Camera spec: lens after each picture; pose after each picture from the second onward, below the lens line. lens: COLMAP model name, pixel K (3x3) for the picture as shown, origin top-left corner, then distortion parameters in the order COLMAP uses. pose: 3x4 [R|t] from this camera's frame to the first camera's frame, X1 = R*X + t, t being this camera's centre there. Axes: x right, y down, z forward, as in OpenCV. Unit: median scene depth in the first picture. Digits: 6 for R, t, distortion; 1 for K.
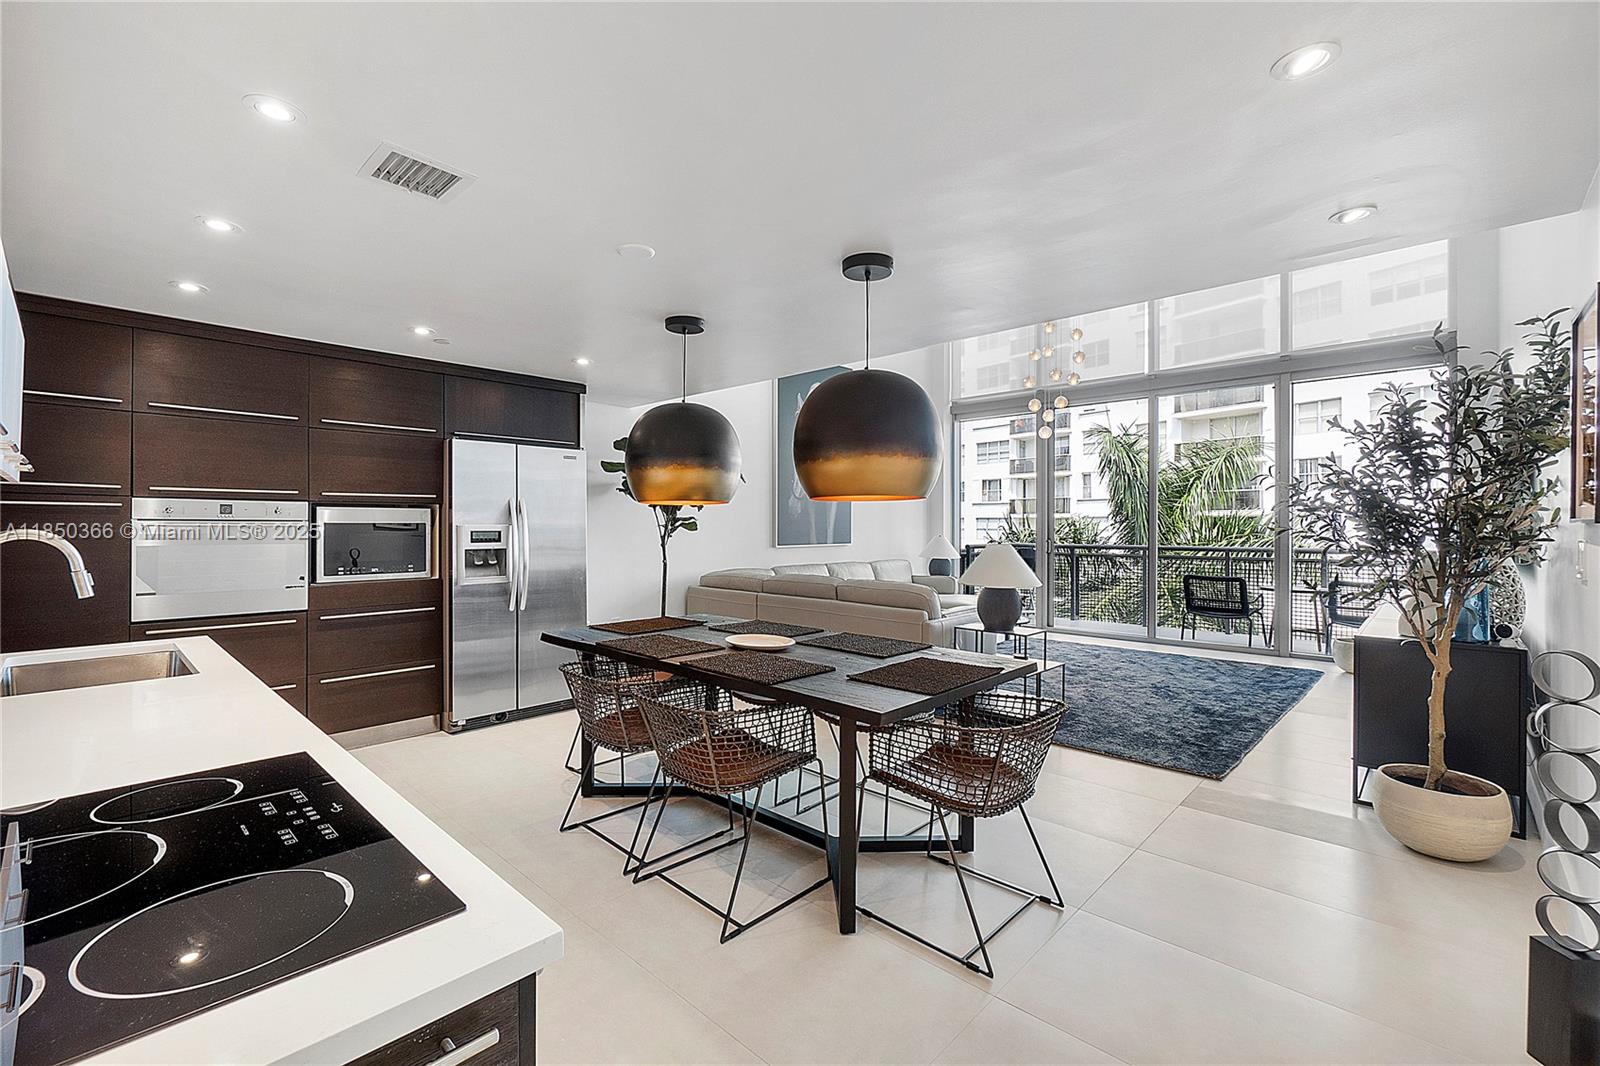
lens RADIAL K [[695.3, 0, 792.6], [0, 695.3, 527.9], [0, 0, 1]] dist [-0.001110, 0.001413]
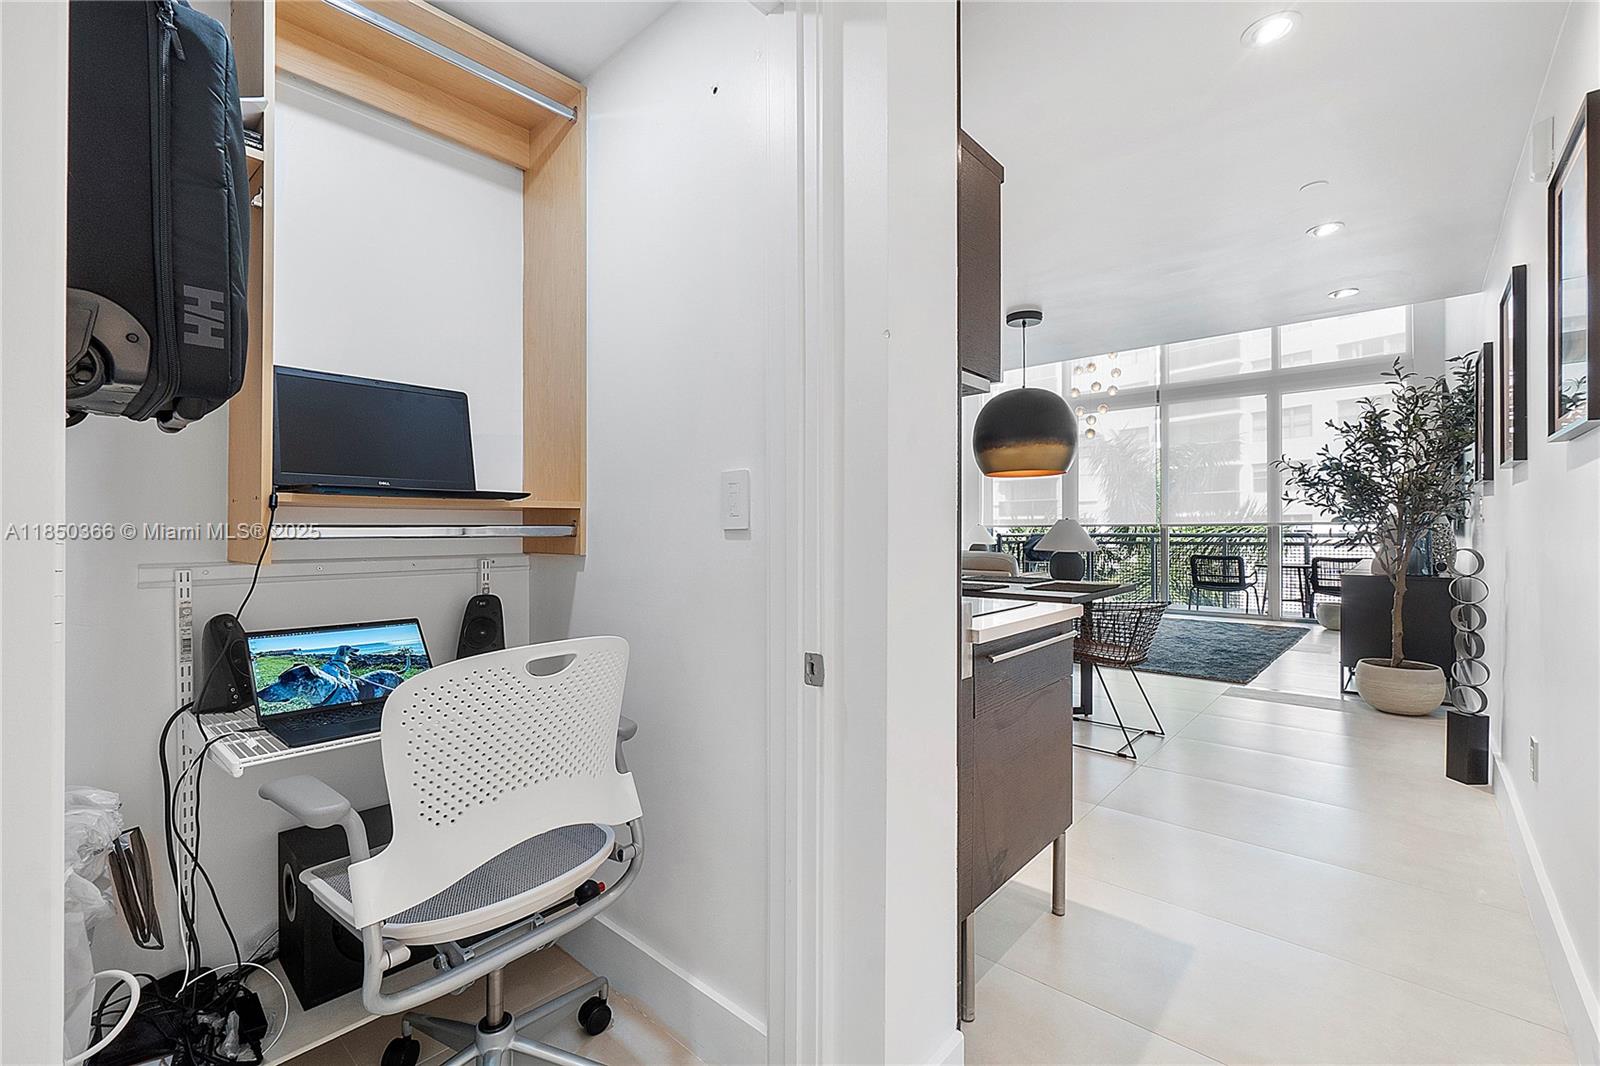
lens RADIAL K [[695.3, 0, 796.0], [0, 695.3, 530.0], [0, 0, 1]] dist [-0.001110, 0.001413]
pose [[0.999474, -0.002531, 0.032338, -0.387775], [0.002650, 0.999990, -0.003639, 0.073559], [-0.032329, 0.003722, 0.999470, -0.424463]]
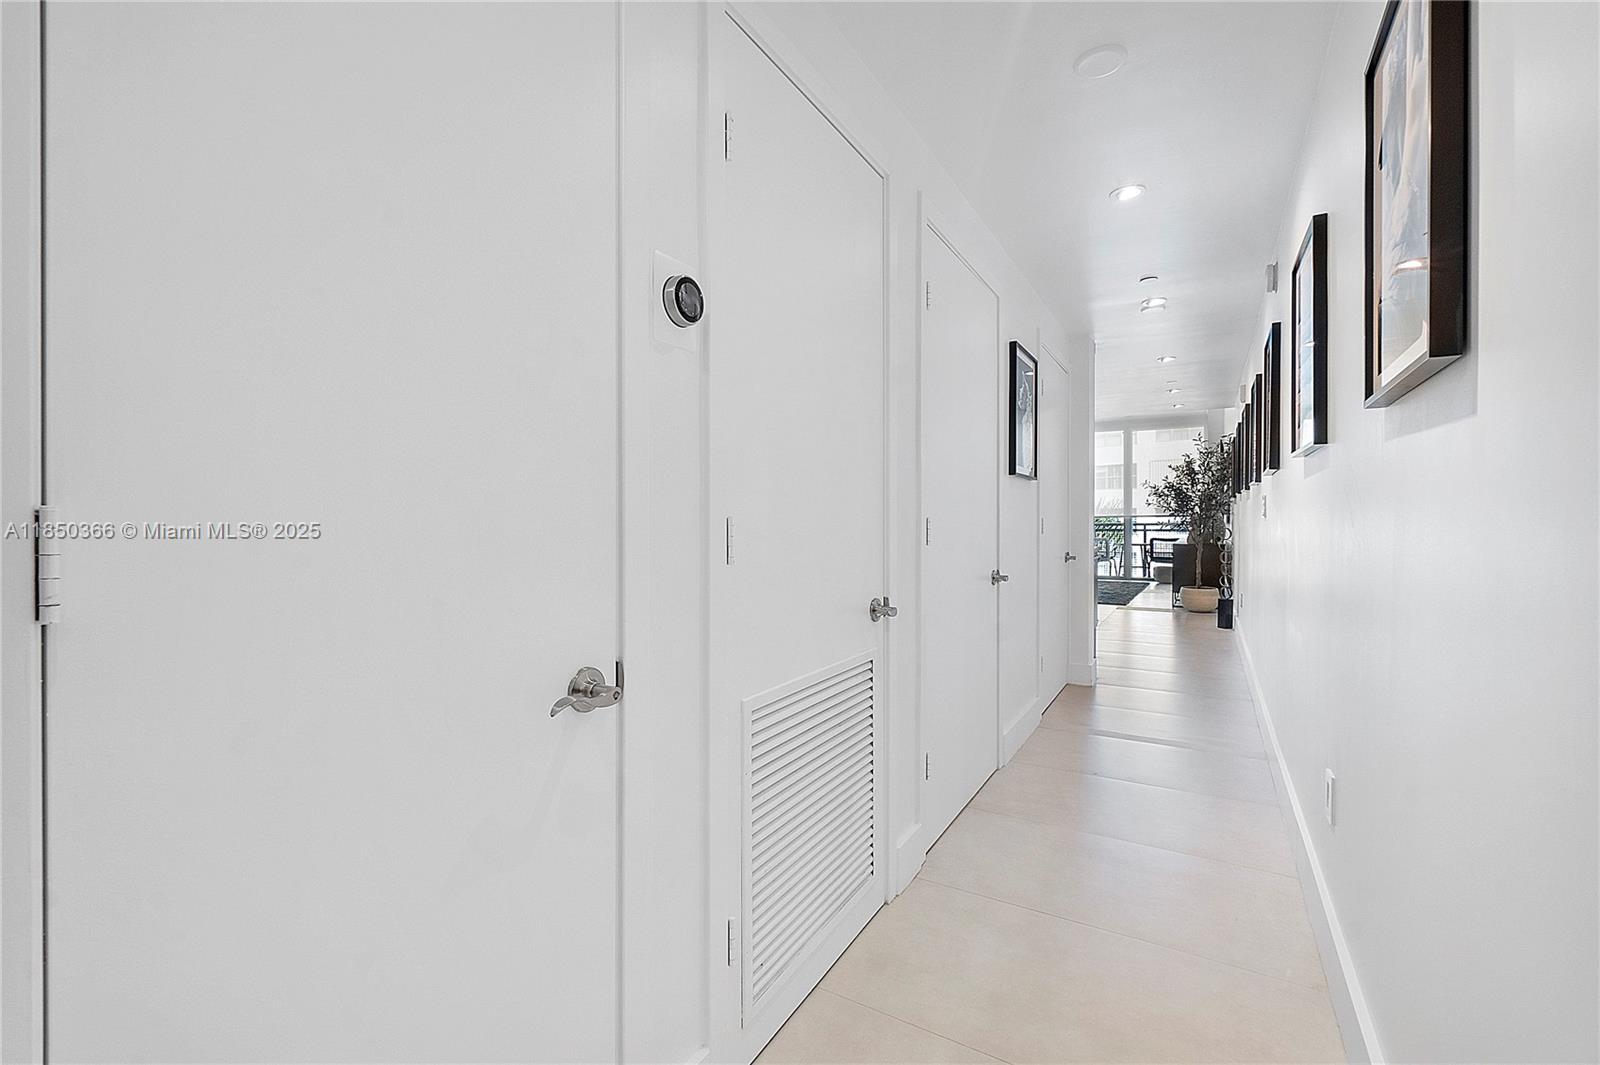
lens RADIAL K [[695.3, 0, 804.1], [0, 695.3, 532.0], [0, 0, 1]] dist [-0.001110, 0.001413]
pose [[0.972863, -0.006406, 0.231291, -1.303557], [0.003903, 0.999929, 0.011278, 0.082159], [-0.231347, -0.010069, 0.972819, -1.394464]]
